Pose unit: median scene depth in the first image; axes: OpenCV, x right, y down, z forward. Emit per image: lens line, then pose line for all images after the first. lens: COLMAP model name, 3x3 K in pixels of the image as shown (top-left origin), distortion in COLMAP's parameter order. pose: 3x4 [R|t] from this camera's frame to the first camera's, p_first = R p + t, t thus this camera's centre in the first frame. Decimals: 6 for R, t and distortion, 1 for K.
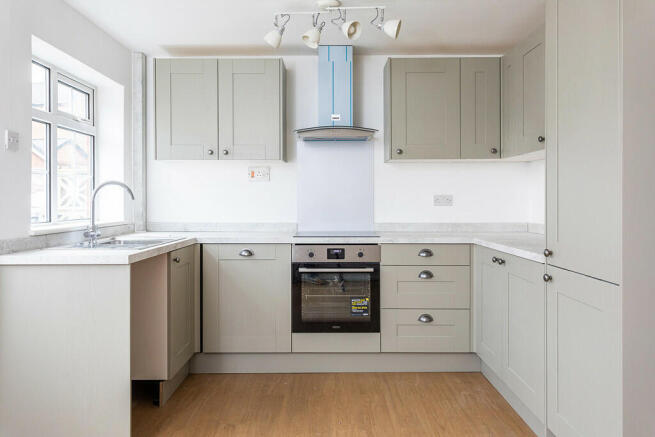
lens RADIAL K [[525.0, 0, 326.3], [0, 525.0, 200.9], [0, 0, 1]] dist [0.021568, -0.001163]
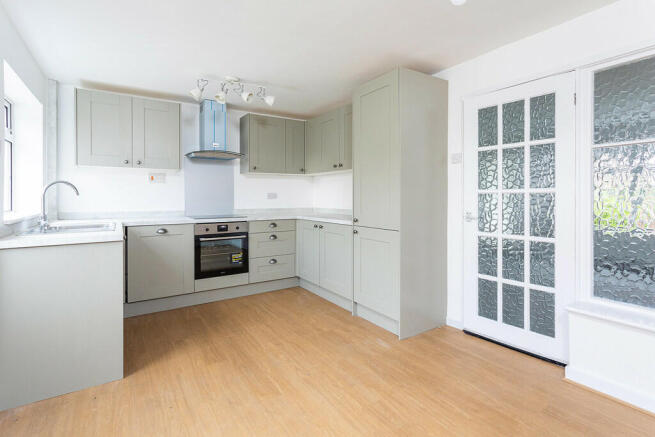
lens RADIAL K [[317.0, 0, 325.3], [0, 317.0, 196.9], [0, 0, 1]] dist [0.001492, 0.000365]
pose [[0.834457, -0.001097, 0.551072, -0.261699], [0.000142, 0.999998, 0.001774, 0.000426], [-0.551073, -0.001402, 0.834456, -0.008556]]
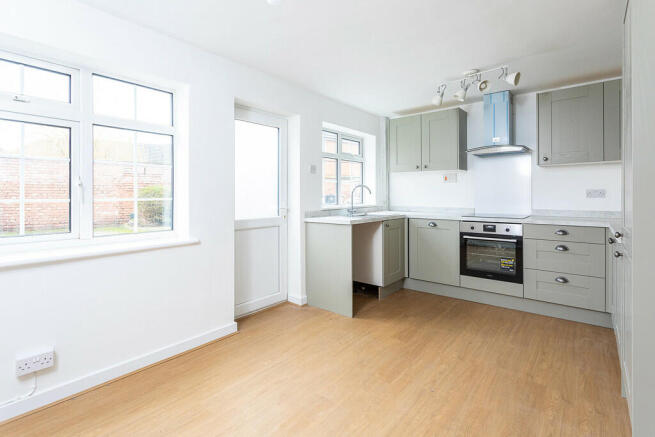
lens RADIAL K [[314.3, 0, 325.8], [0, 314.3, 194.8], [0, 0, 1]] dist [0.000978, 0.000381]
pose [[0.773554, -0.001422, -0.633729, 0.232733], [0.003307, 0.999993, 0.001793, -0.001749], [0.633722, -0.003483, 0.773553, -0.024061]]
